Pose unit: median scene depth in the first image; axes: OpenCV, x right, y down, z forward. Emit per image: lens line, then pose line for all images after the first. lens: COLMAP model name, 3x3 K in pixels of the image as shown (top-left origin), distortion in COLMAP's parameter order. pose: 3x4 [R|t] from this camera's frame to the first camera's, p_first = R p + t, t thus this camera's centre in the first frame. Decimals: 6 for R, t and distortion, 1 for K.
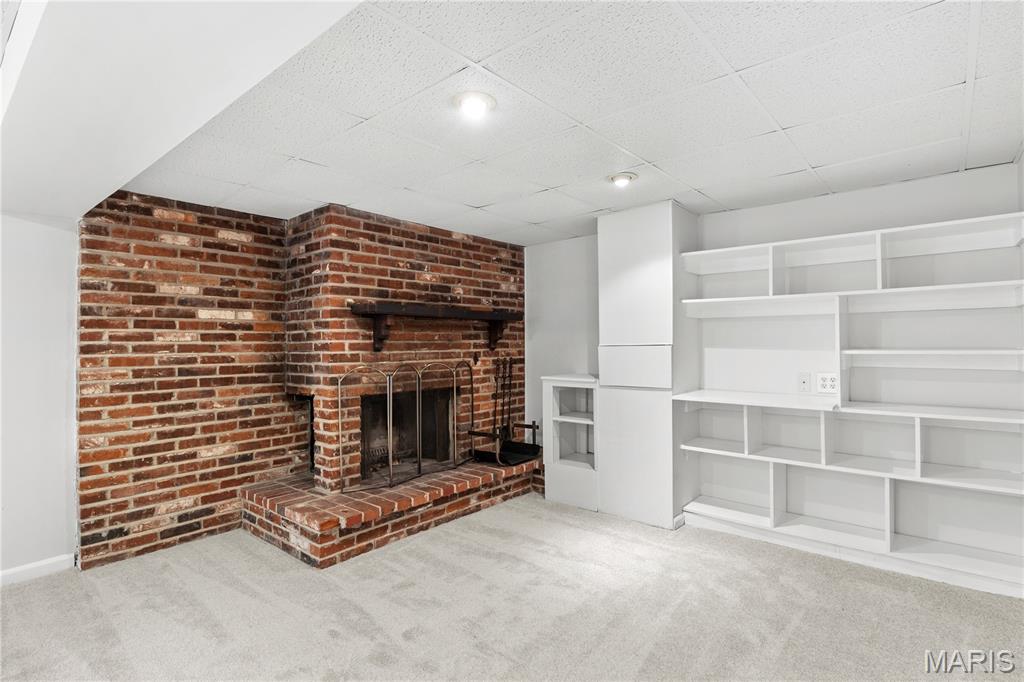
lens RADIAL K [[495.8, 0, 511.9], [0, 495.8, 334.7], [0, 0, 1]] dist [-0.006300, -0.001120]
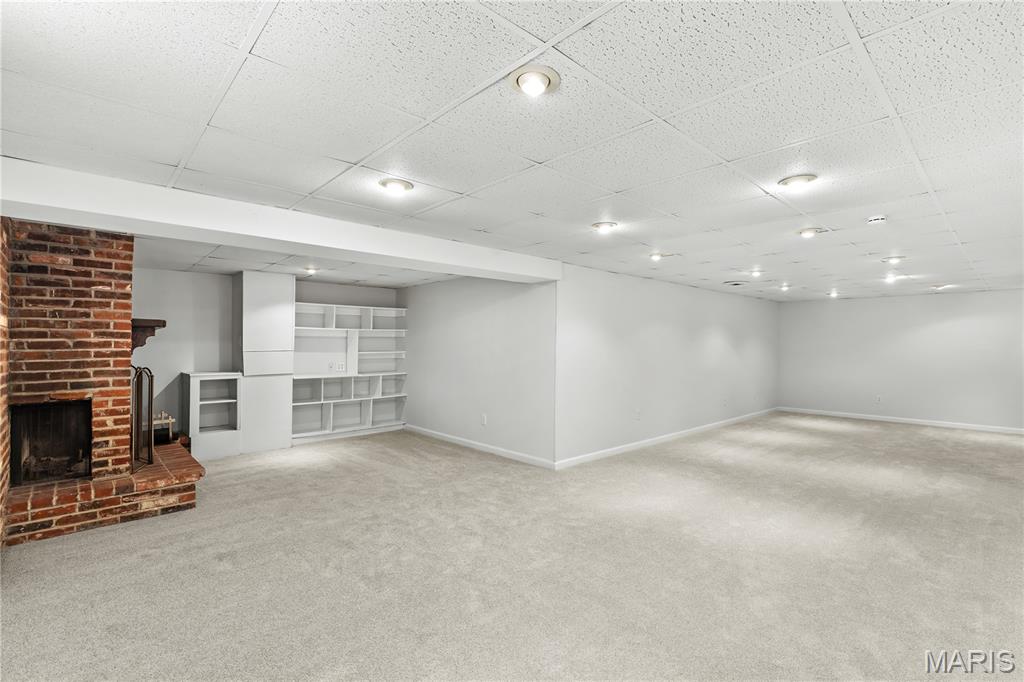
lens RADIAL K [[470.8, 0, 513.7], [0, 470.8, 342.2], [0, 0, 1]] dist [0.016294, -0.000124]
pose [[0.127214, 0.011657, 0.991807, -1.630412], [-0.013527, 0.999858, -0.010017, -0.005158], [-0.991783, -0.012142, 0.127353, -0.086964]]
